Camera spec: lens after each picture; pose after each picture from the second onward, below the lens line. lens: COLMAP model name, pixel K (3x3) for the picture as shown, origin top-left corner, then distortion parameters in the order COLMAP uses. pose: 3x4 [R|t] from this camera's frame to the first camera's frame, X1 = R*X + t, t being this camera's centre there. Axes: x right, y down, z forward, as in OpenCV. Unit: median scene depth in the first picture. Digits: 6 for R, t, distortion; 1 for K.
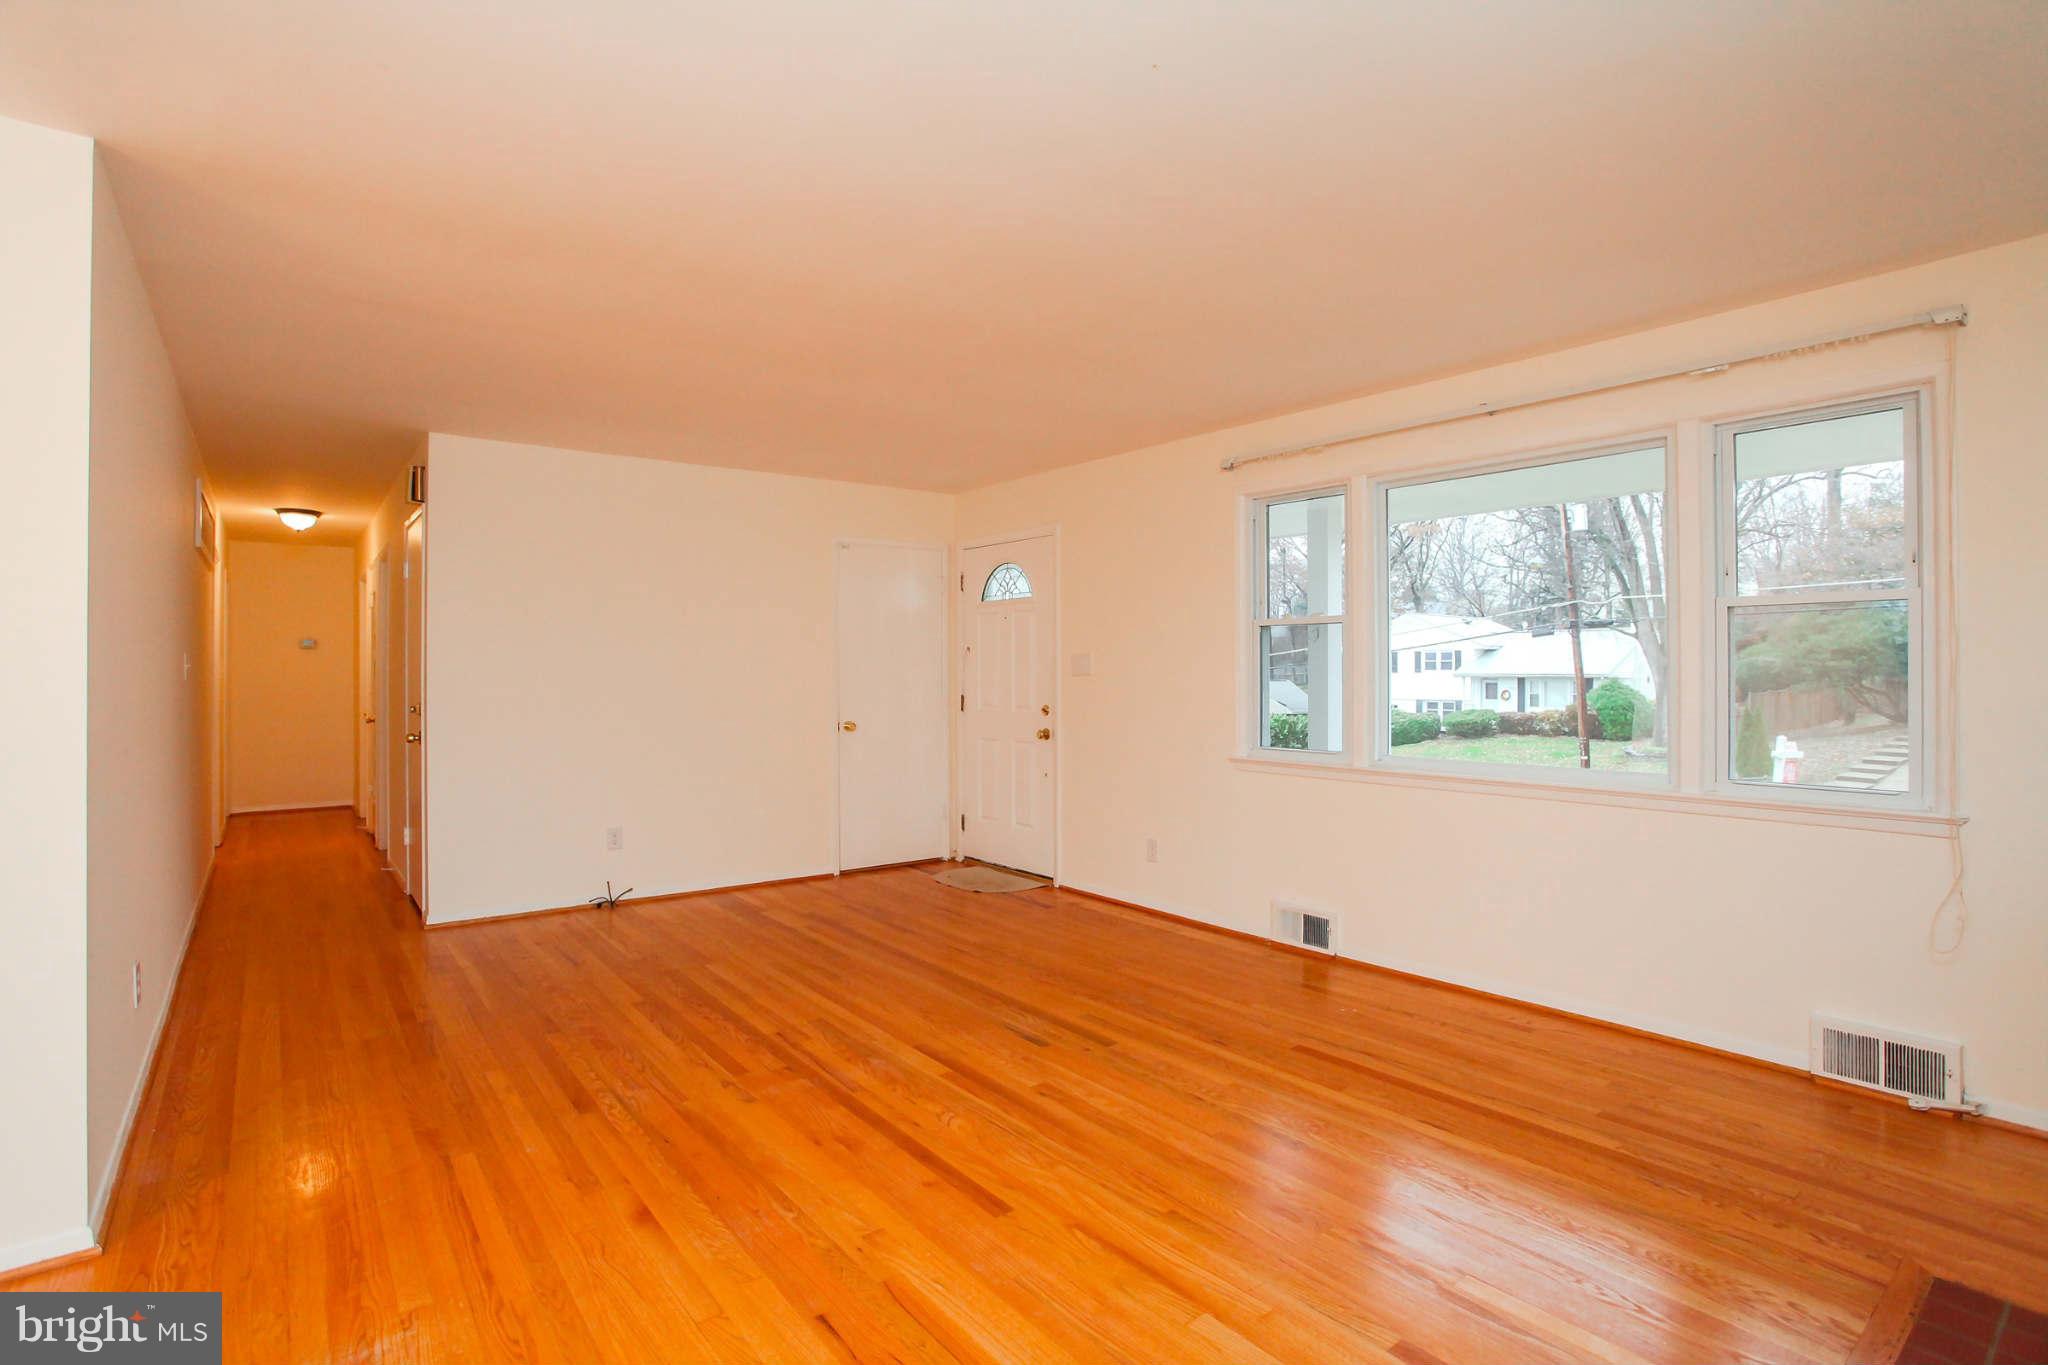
lens RADIAL K [[987.0, 0, 1008.4], [0, 987.0, 664.3], [0, 0, 1]] dist [-0.052112, 0.011328]
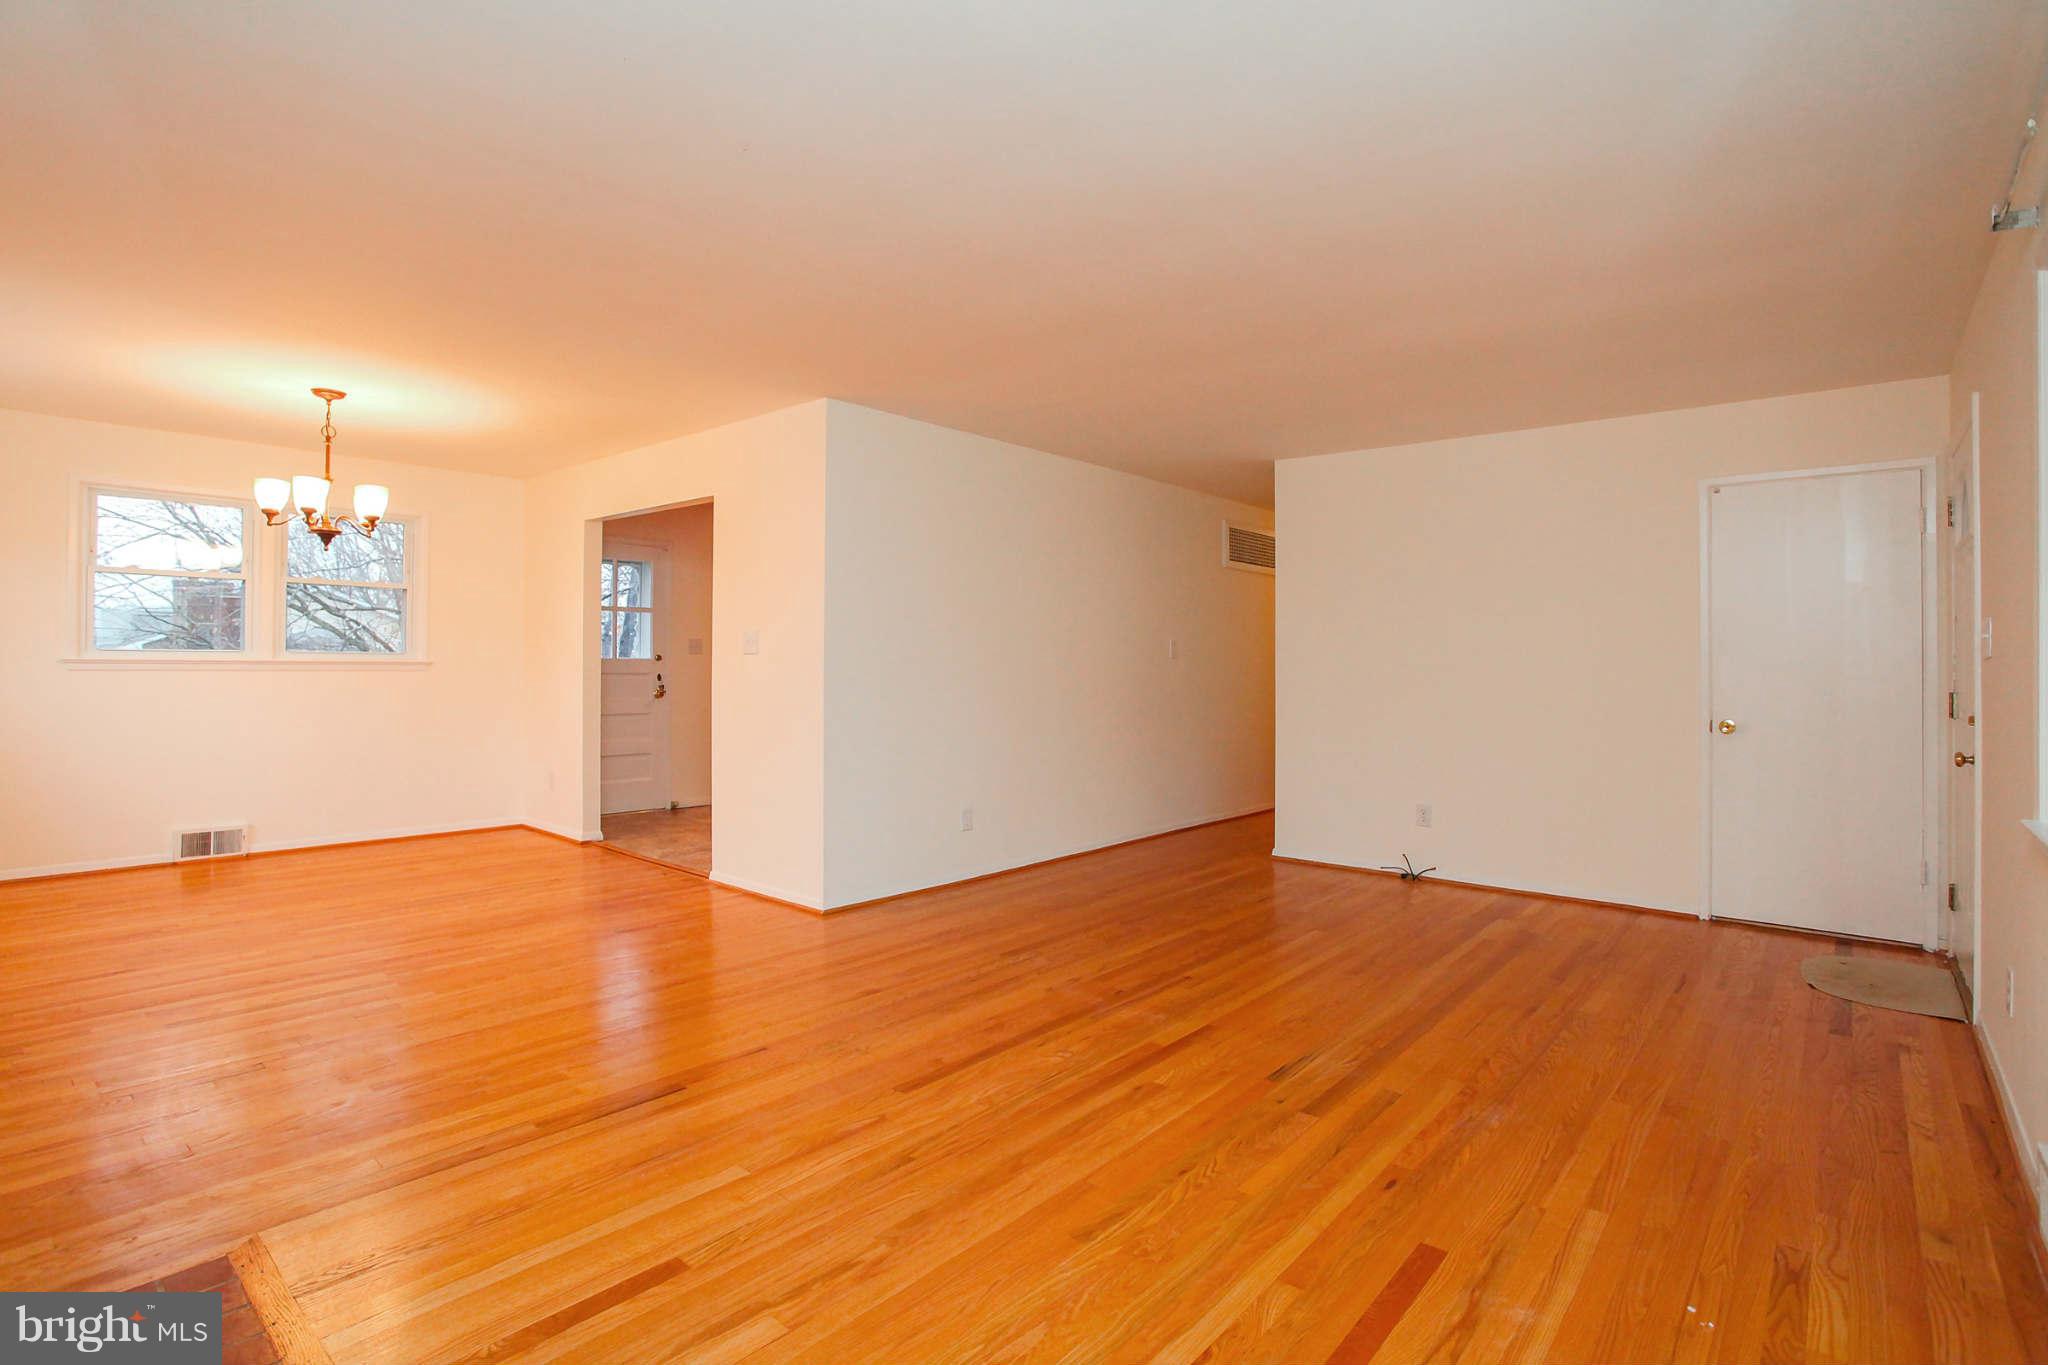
lens RADIAL K [[987.0, 0, 1045.8], [0, 987.0, 651.4], [0, 0, 1]] dist [-0.052112, 0.011328]
pose [[0.223933, -0.005930, -0.974587, 0.797573], [-0.003350, 0.999971, -0.006854, 0.022300], [0.974599, 0.004799, 0.223906, 0.598511]]
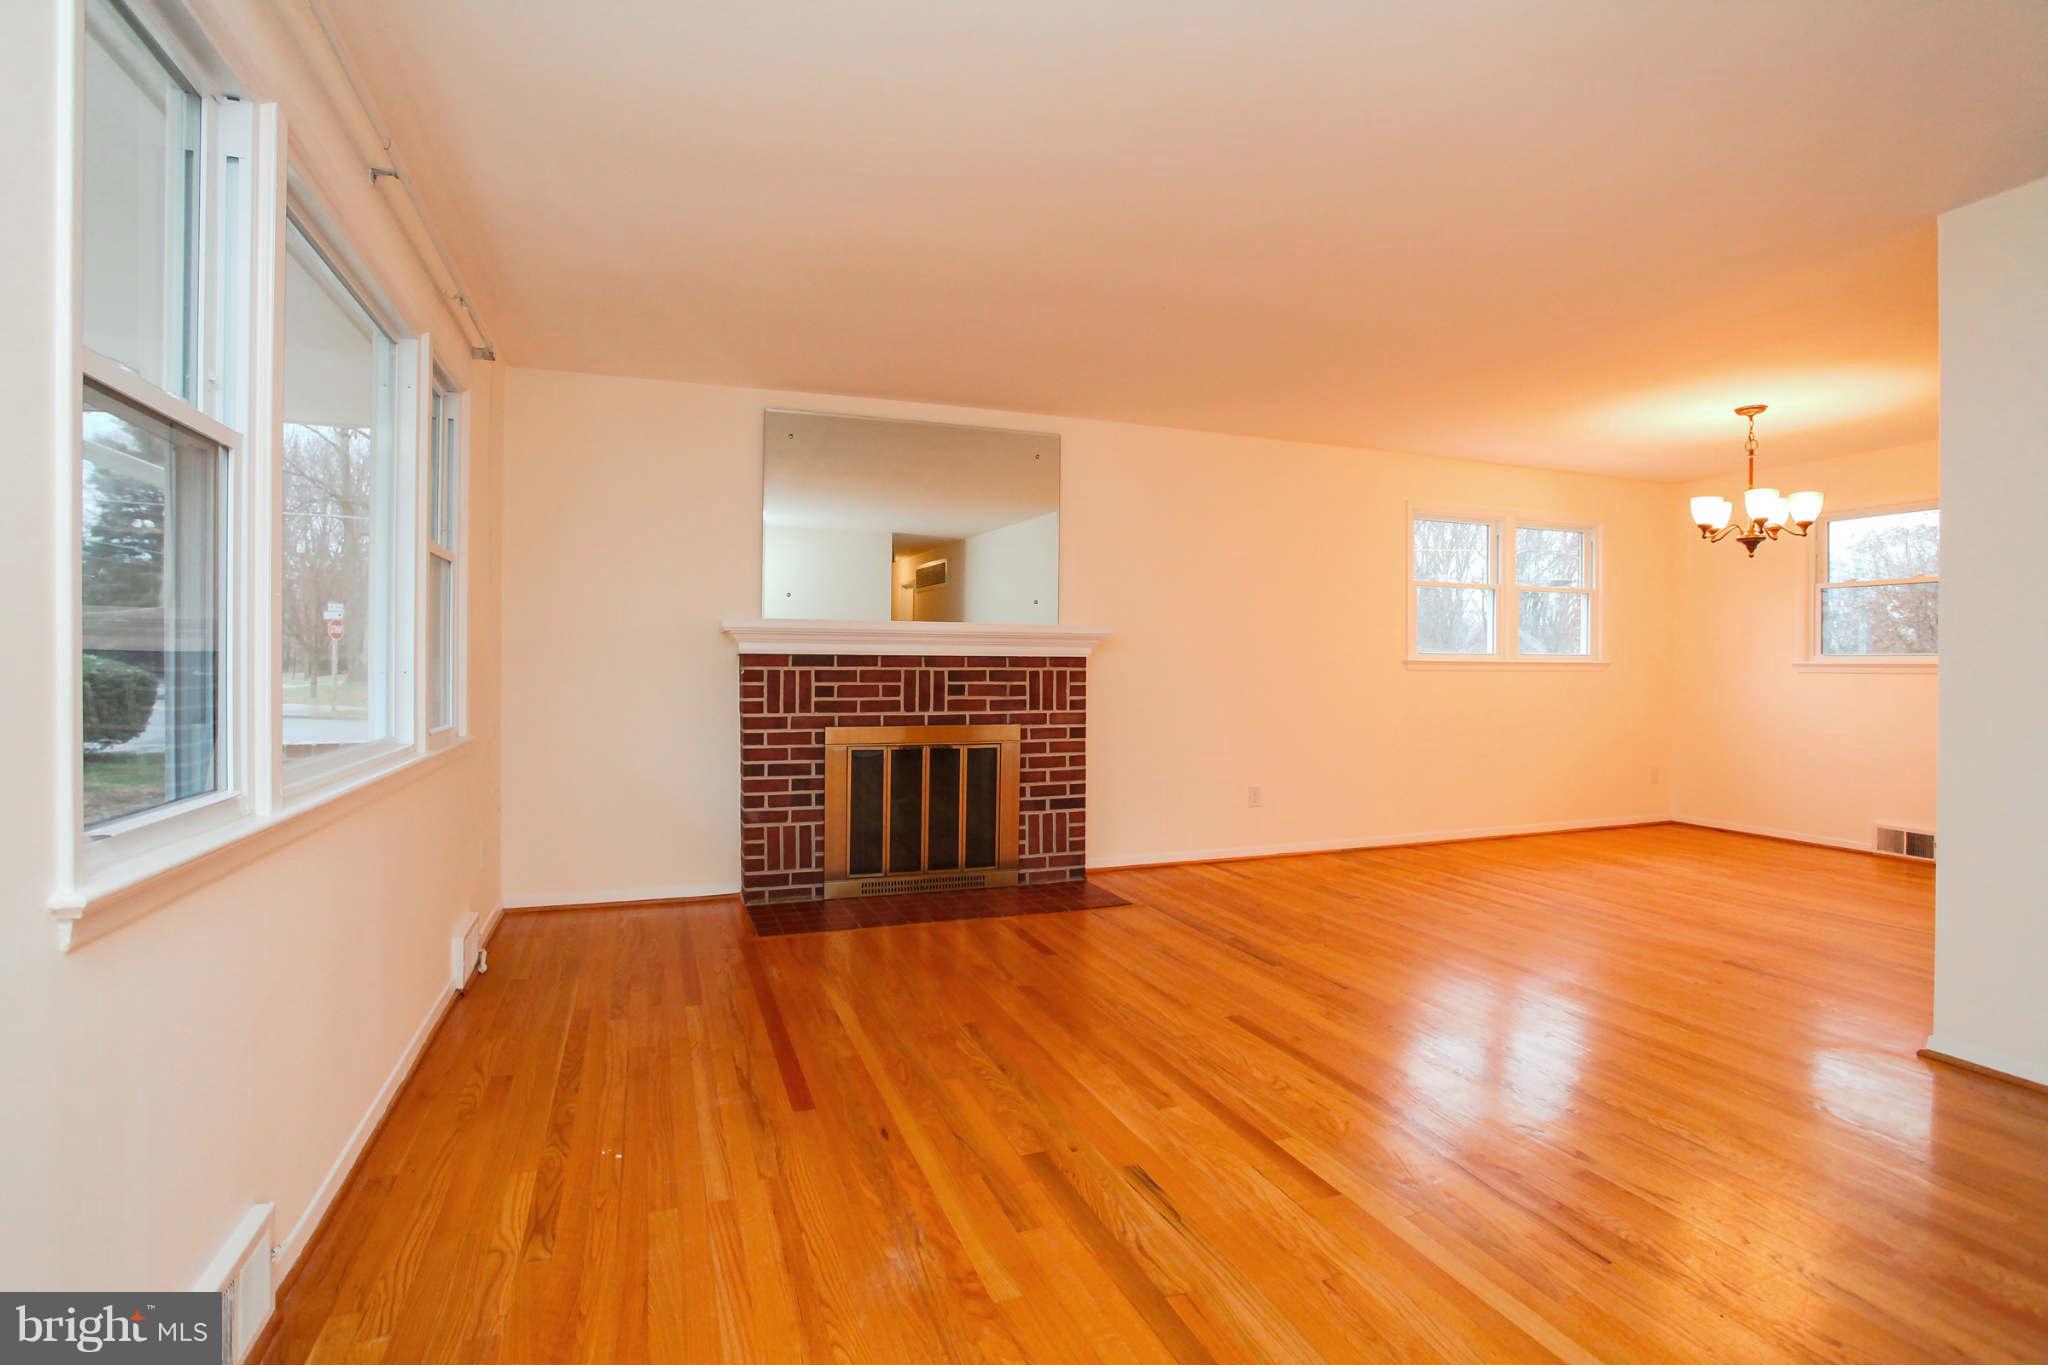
lens RADIAL K [[987.0, 0, 996.1], [0, 987.0, 679.4], [0, 0, 1]] dist [-0.052112, 0.011328]
pose [[-0.952119, -0.004581, 0.305694, -0.071543], [-0.003437, 0.999985, 0.004279, 0.055357], [-0.305709, 0.003024, -0.952120, 1.601709]]
